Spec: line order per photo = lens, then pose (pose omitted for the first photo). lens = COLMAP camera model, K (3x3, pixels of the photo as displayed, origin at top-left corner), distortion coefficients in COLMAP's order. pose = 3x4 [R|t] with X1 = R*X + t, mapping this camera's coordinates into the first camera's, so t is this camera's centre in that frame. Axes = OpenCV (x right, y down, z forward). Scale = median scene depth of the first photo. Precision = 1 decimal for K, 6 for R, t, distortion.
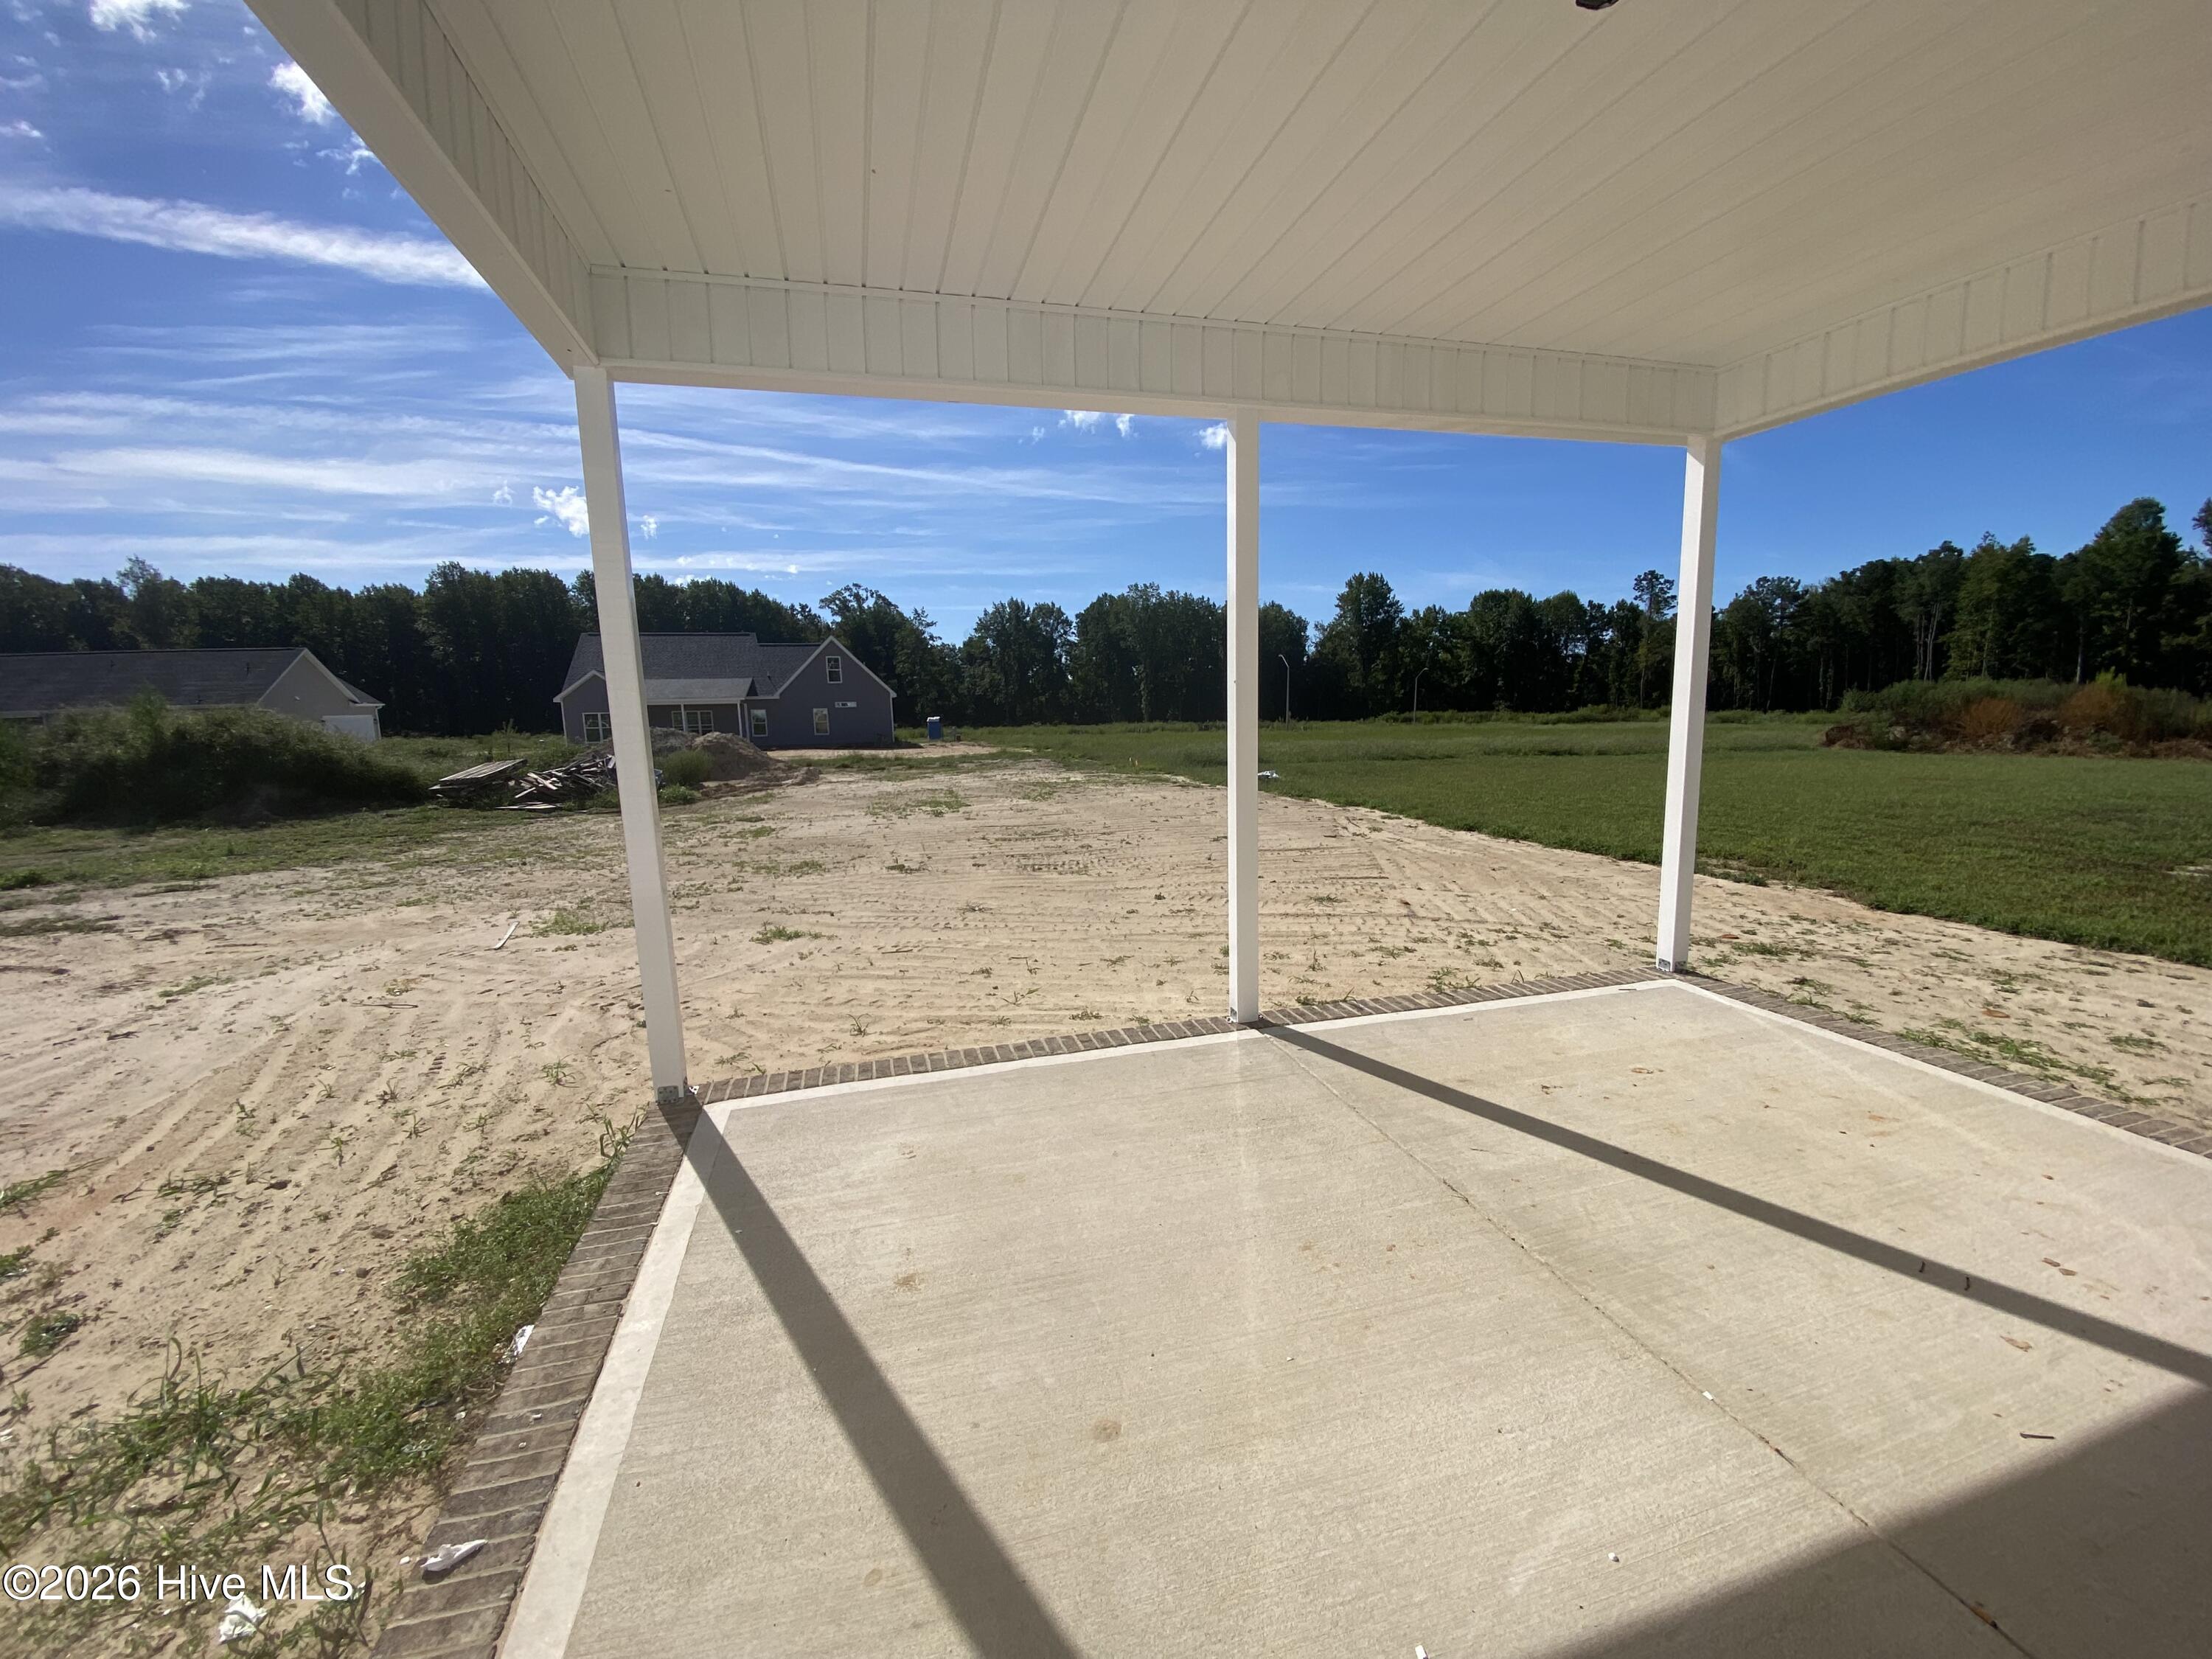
lens RADIAL K [[884.2, 0, 1110.2], [0, 884.2, 839.1], [0, 0, 1]] dist [-0.013294, -0.003967]
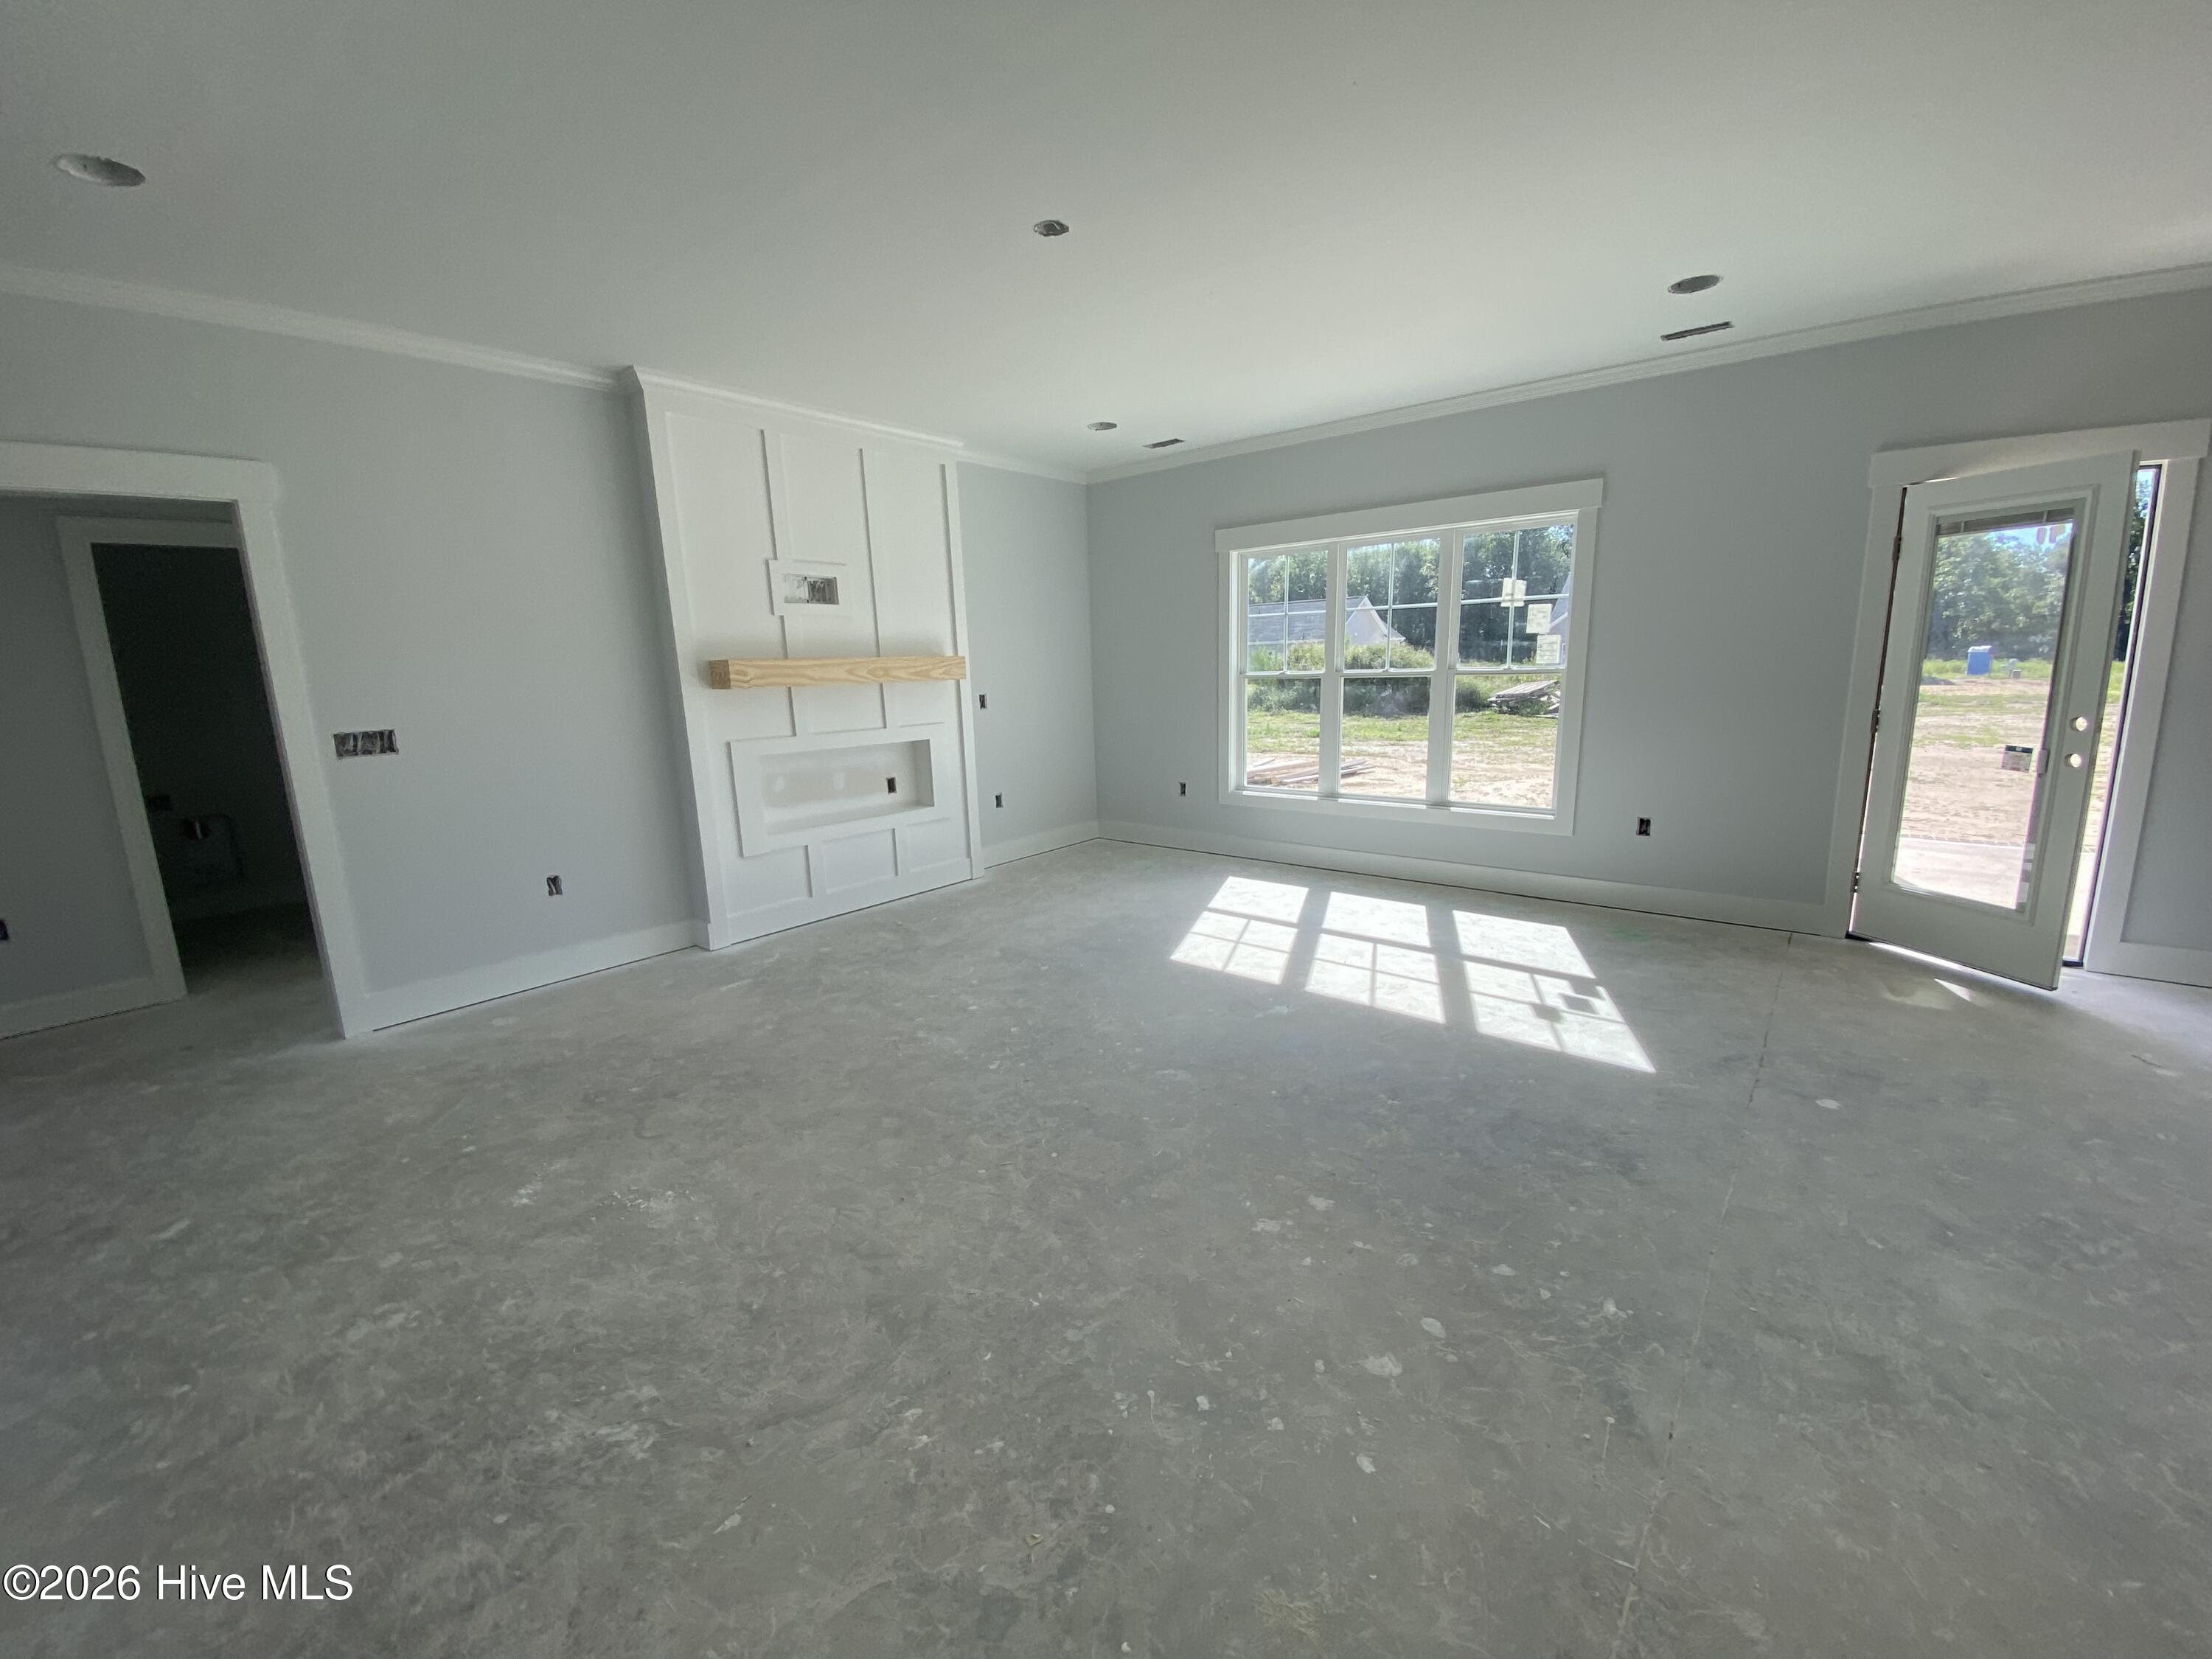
lens RADIAL K [[884.2, 0, 1105.7], [0, 884.2, 843.1], [0, 0, 1]] dist [-0.013294, -0.003967]
pose [[0.563225, 0.170857, -0.808446, 0.033044], [-0.104459, 0.985262, 0.135450, 0.022013], [0.819674, 0.008161, 0.572772, -0.164992]]
